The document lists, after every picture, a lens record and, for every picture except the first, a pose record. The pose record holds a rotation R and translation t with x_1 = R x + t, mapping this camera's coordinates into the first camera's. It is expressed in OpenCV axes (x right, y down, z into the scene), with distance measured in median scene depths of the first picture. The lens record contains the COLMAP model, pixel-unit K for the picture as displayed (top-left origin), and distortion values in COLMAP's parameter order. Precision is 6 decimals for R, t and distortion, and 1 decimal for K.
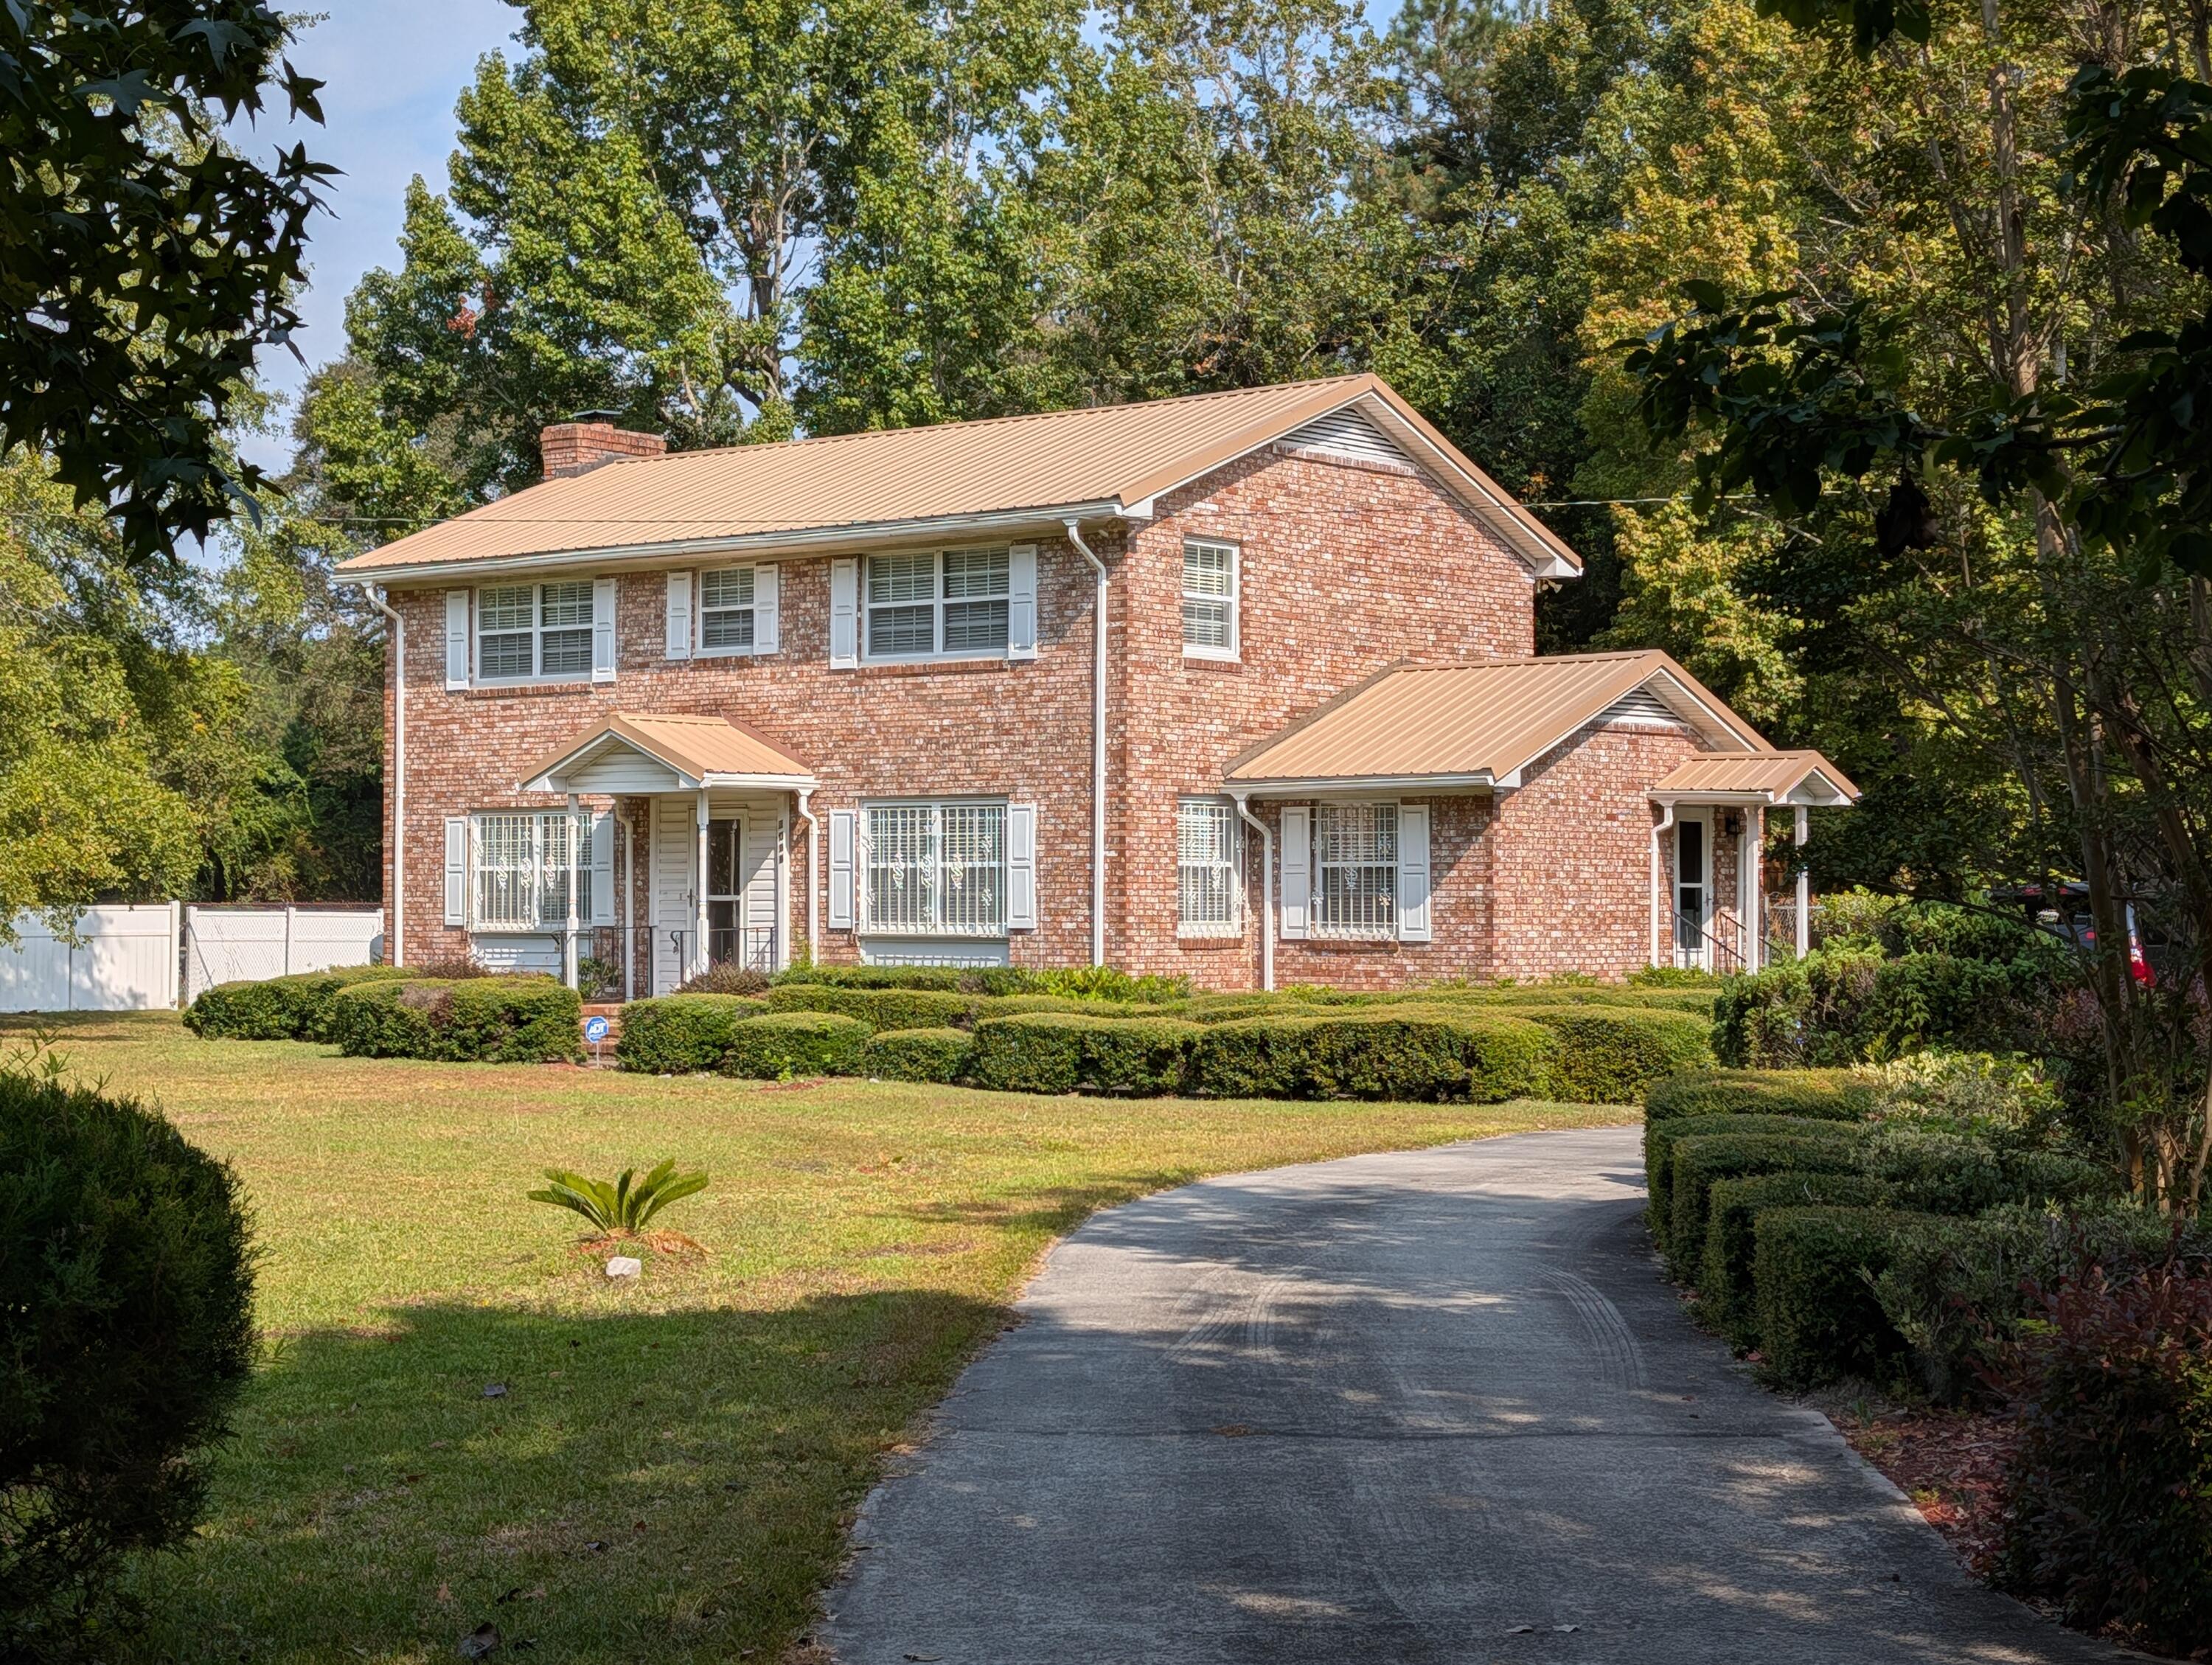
lens RADIAL K [[3490.2, 0, 1106.0], [0, 3490.2, 832.5], [0, 0, 1]] dist [0.246501, -1.670641]
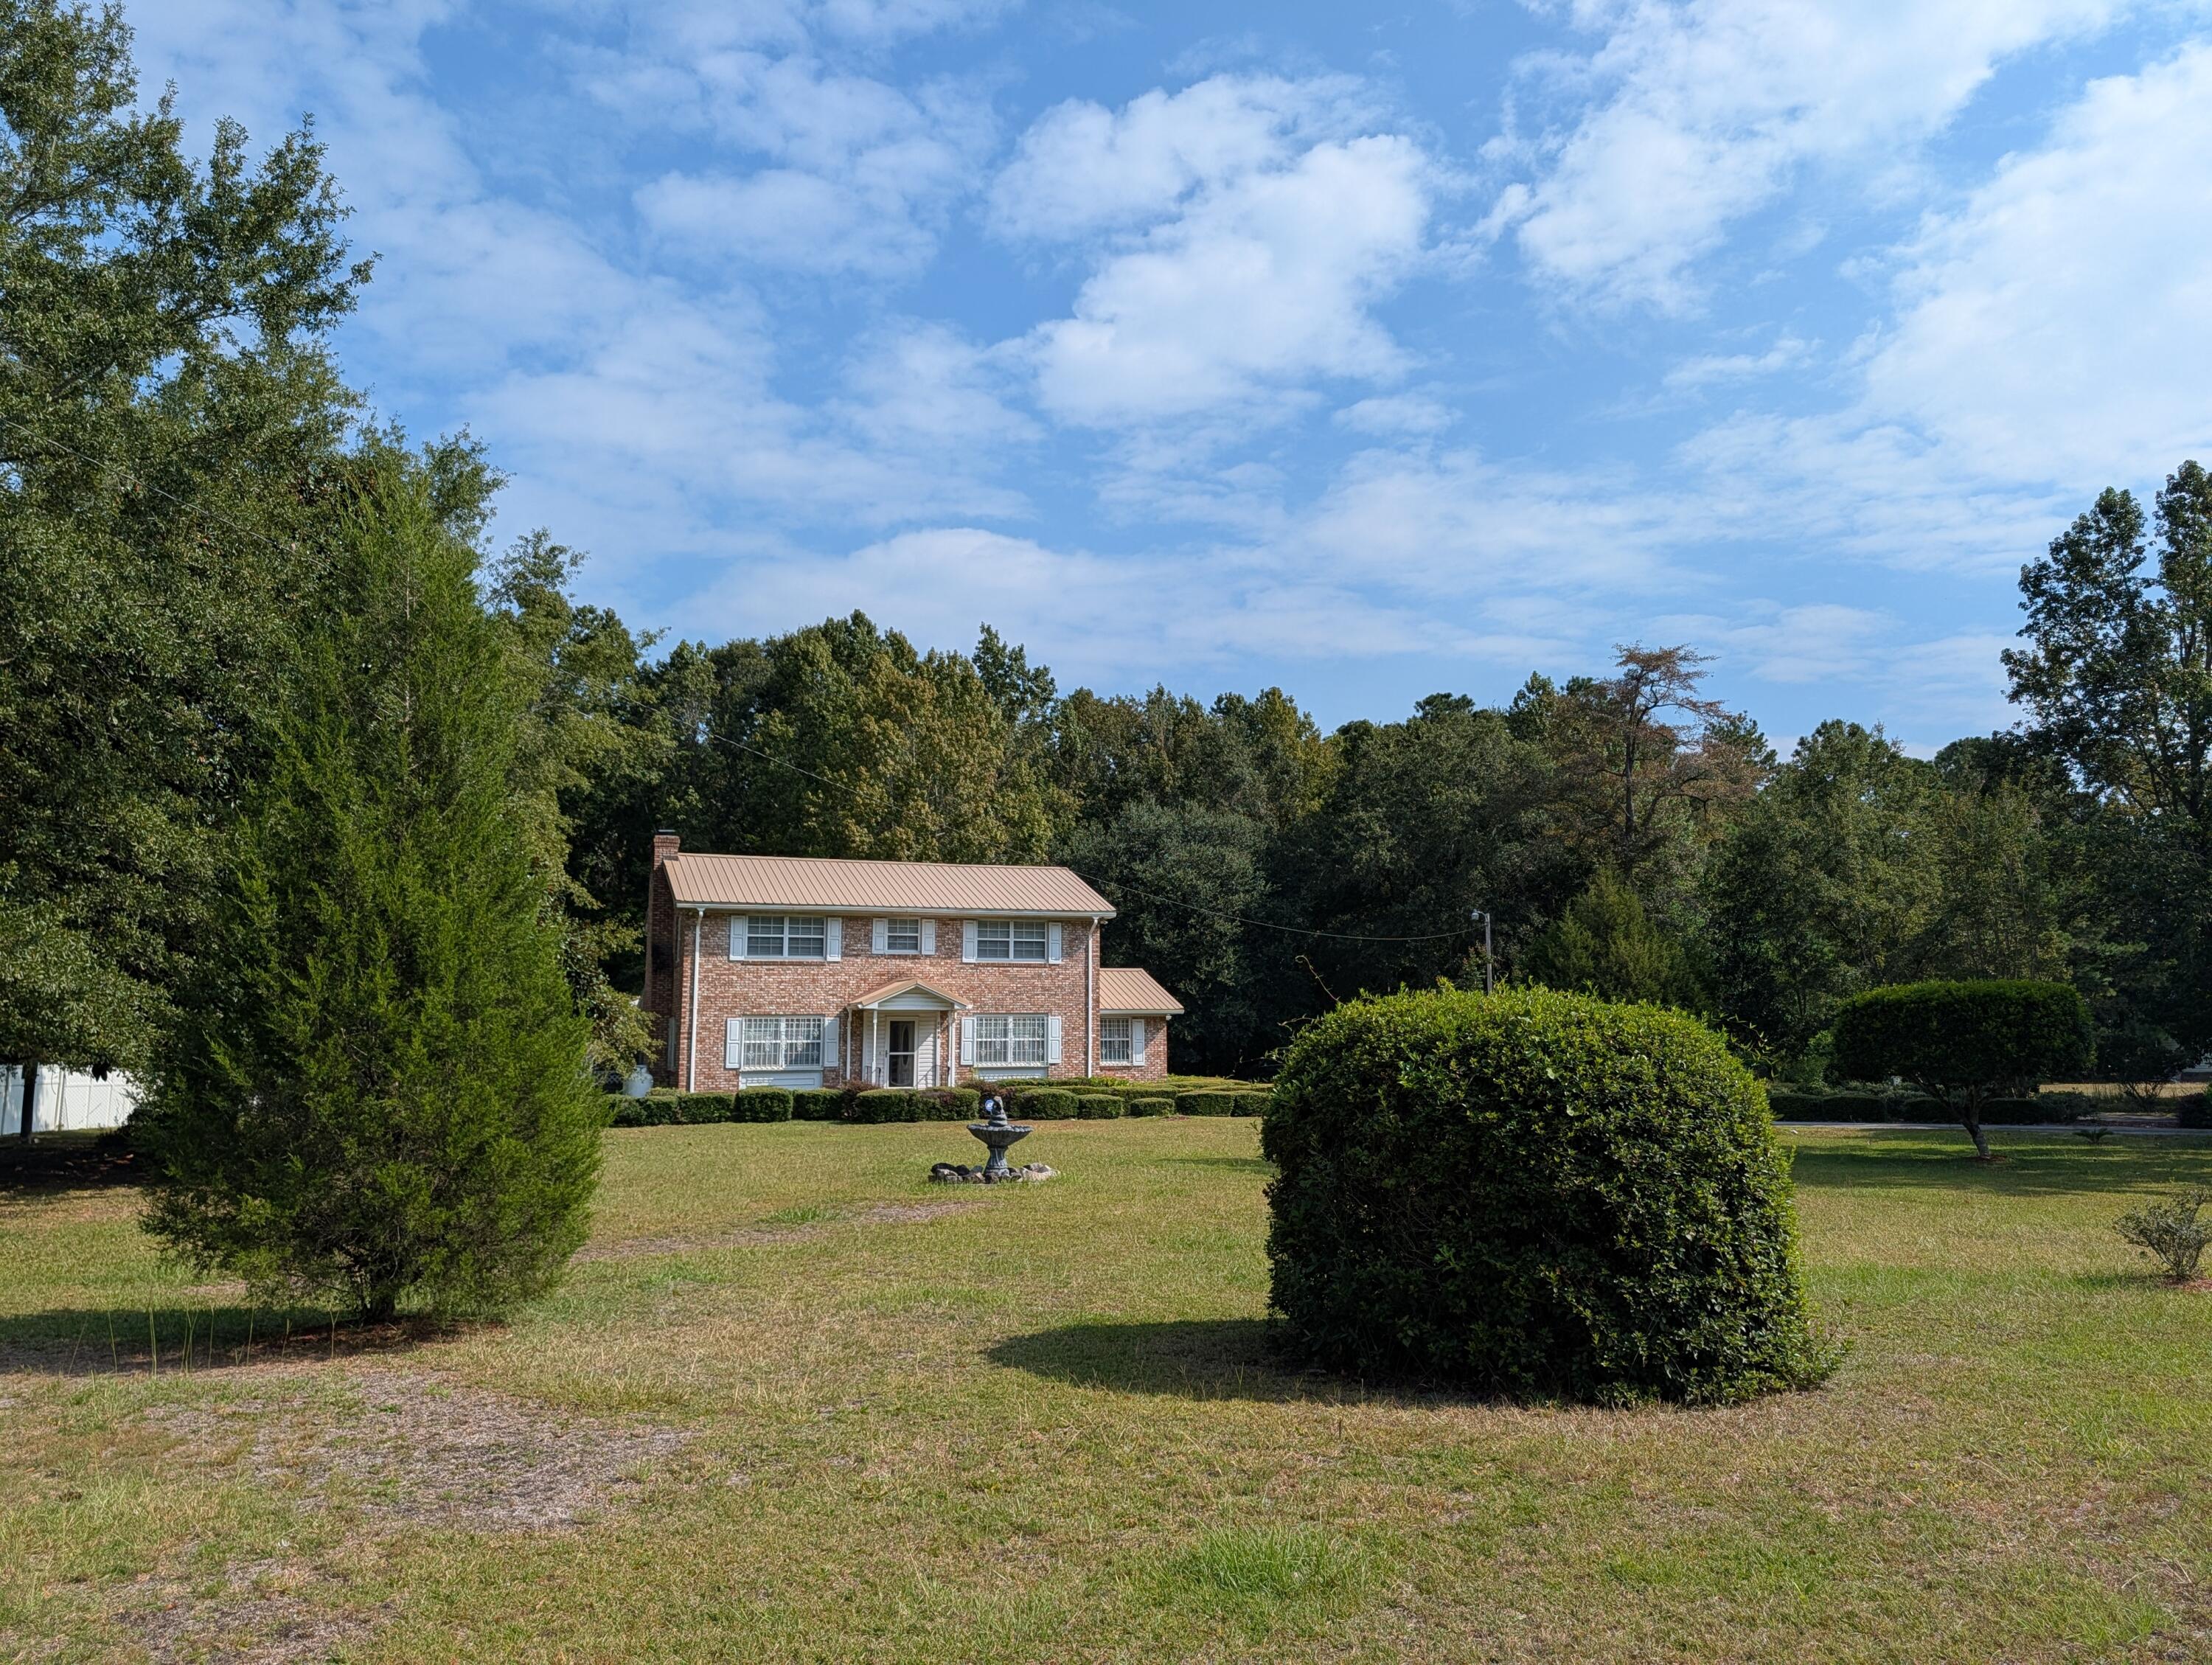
lens RADIAL K [[1644.6, 0, 1116.7], [0, 1644.6, 704.9], [0, 0, 1]] dist [0.108287, -0.072160]
pose [[0.484009, 0.172614, 0.857869, -1.134072], [-0.013130, 0.981674, -0.190117, -0.002987], [-0.874965, 0.080754, 0.477405, 0.305646]]
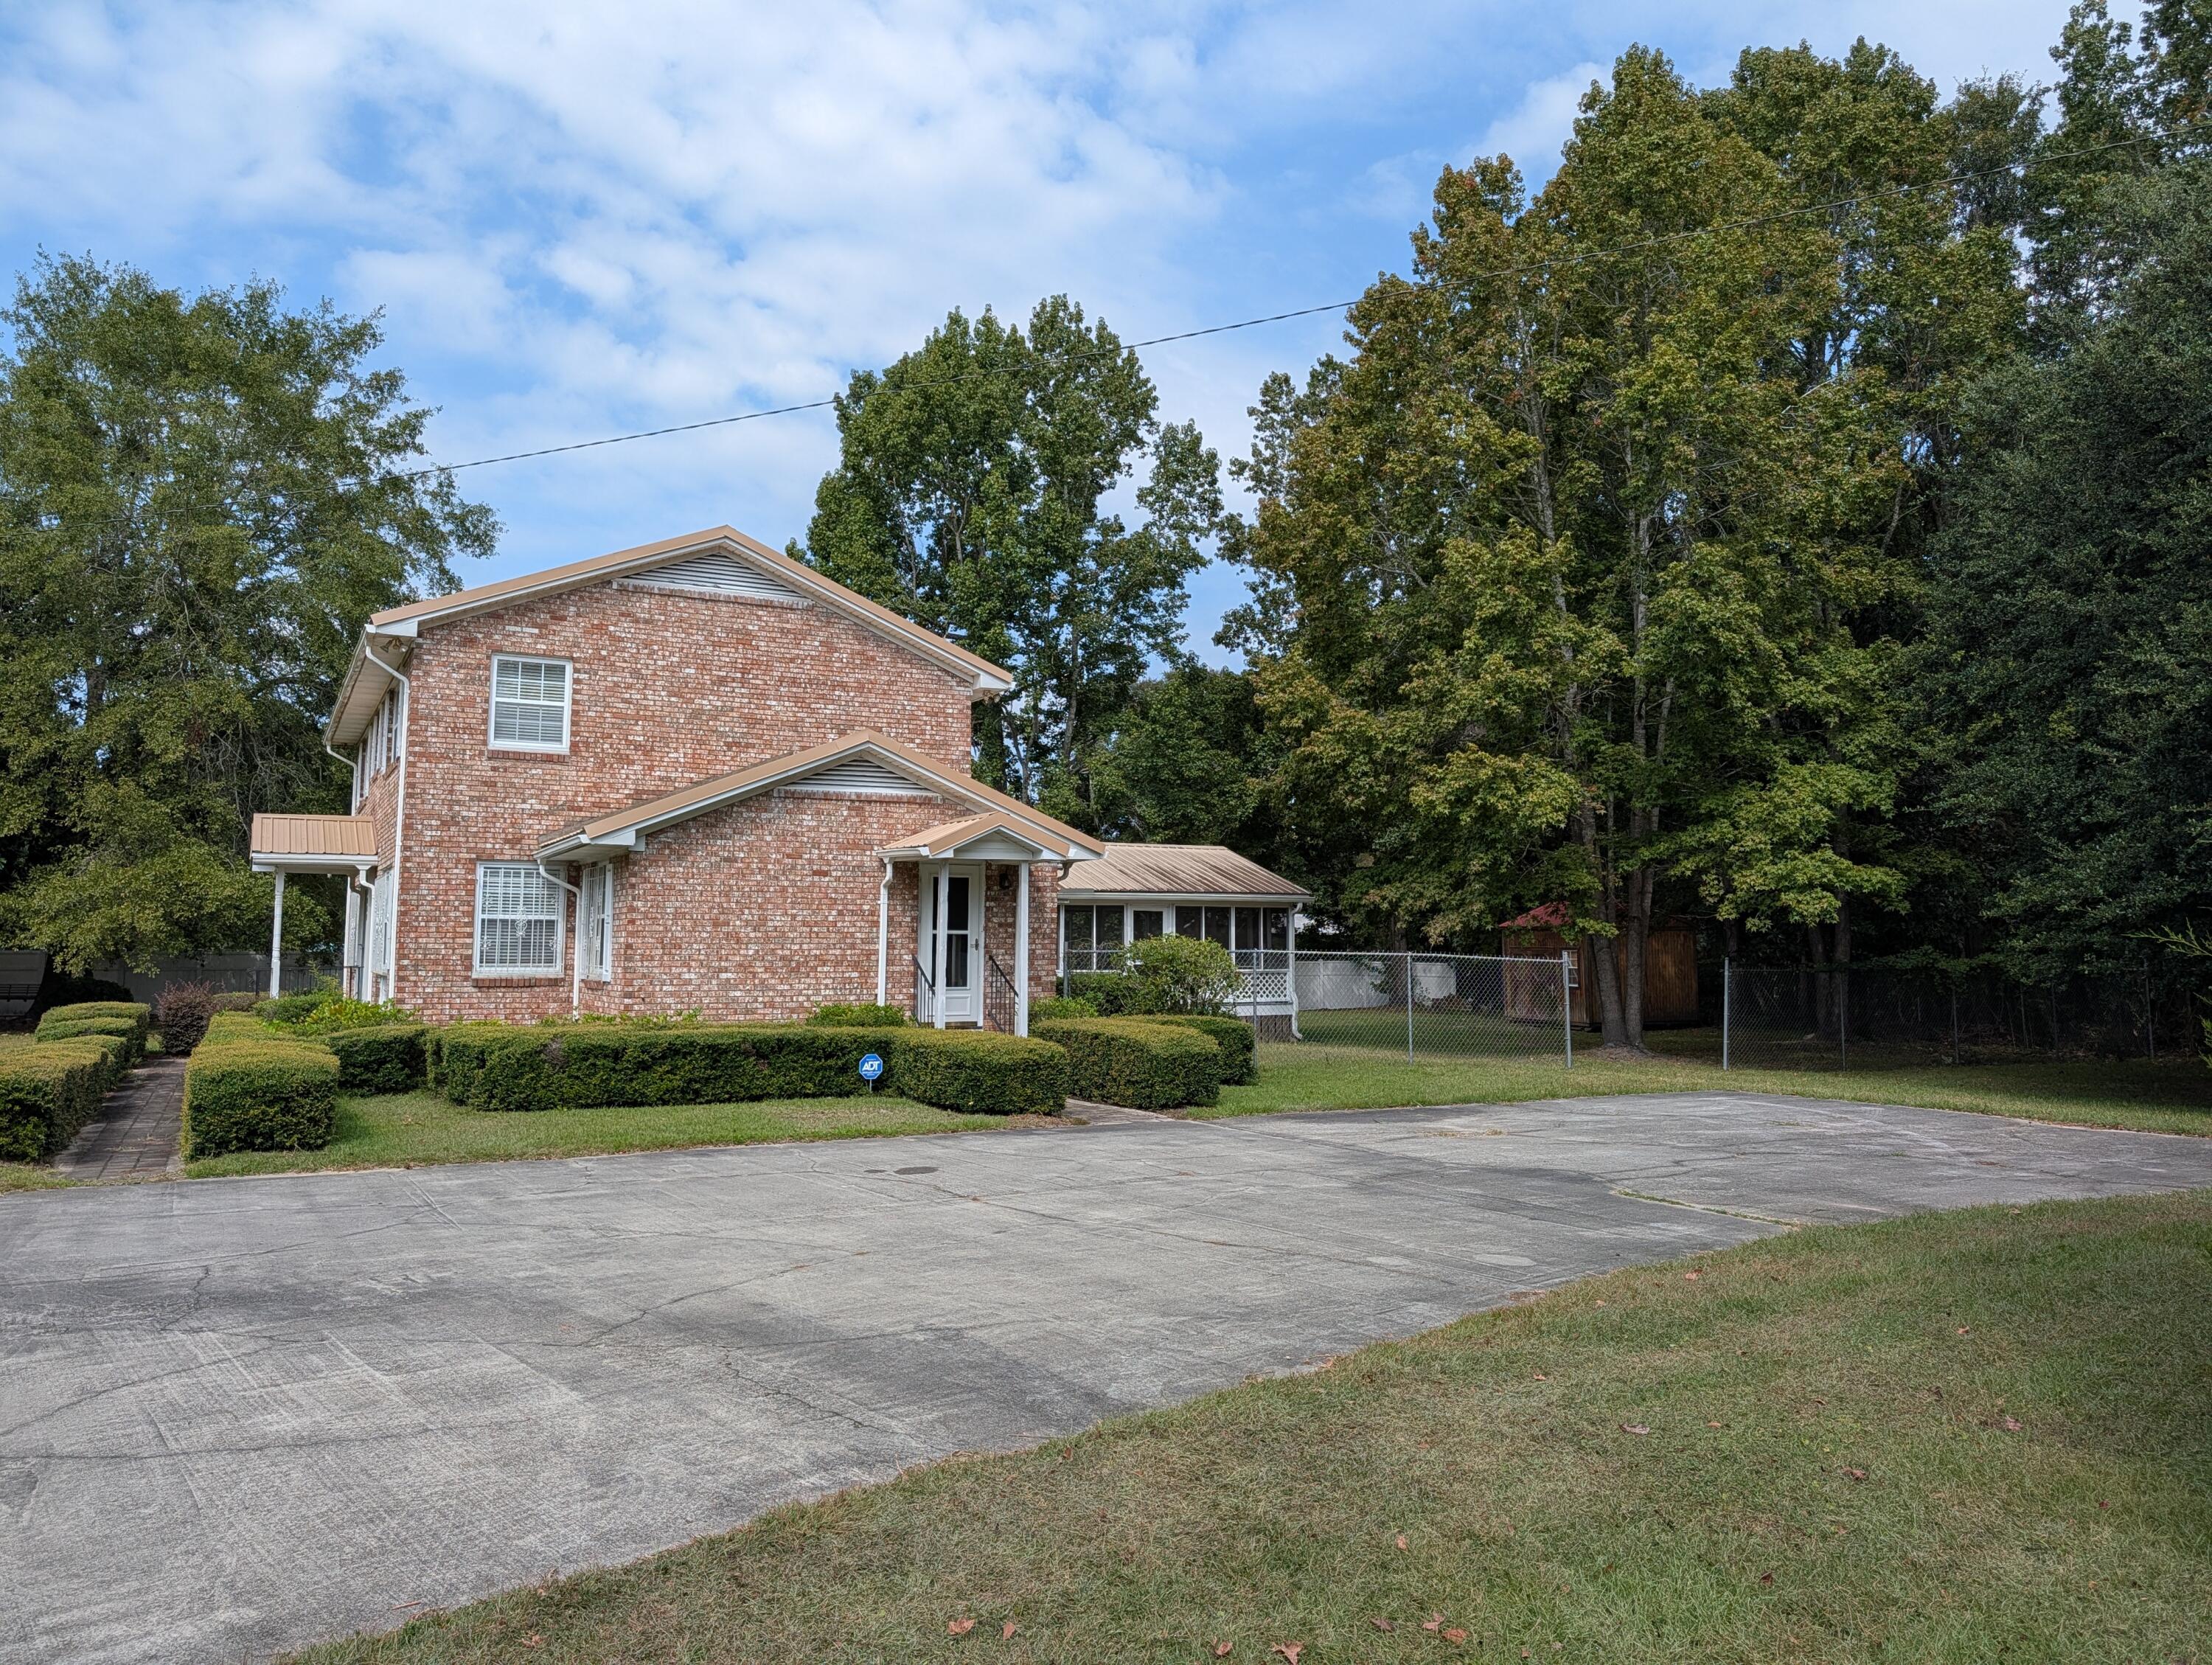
lens RADIAL K [[1613.6, 0, 1097.4], [0, 1613.6, 793.1], [0, 0, 1]] dist [0.049852, -0.053261]
pose [[0.923175, -0.036698, -0.382624, 0.426994], [0.006142, 0.996713, -0.080776, 0.012593], [0.384331, 0.072220, 0.920366, 0.537579]]
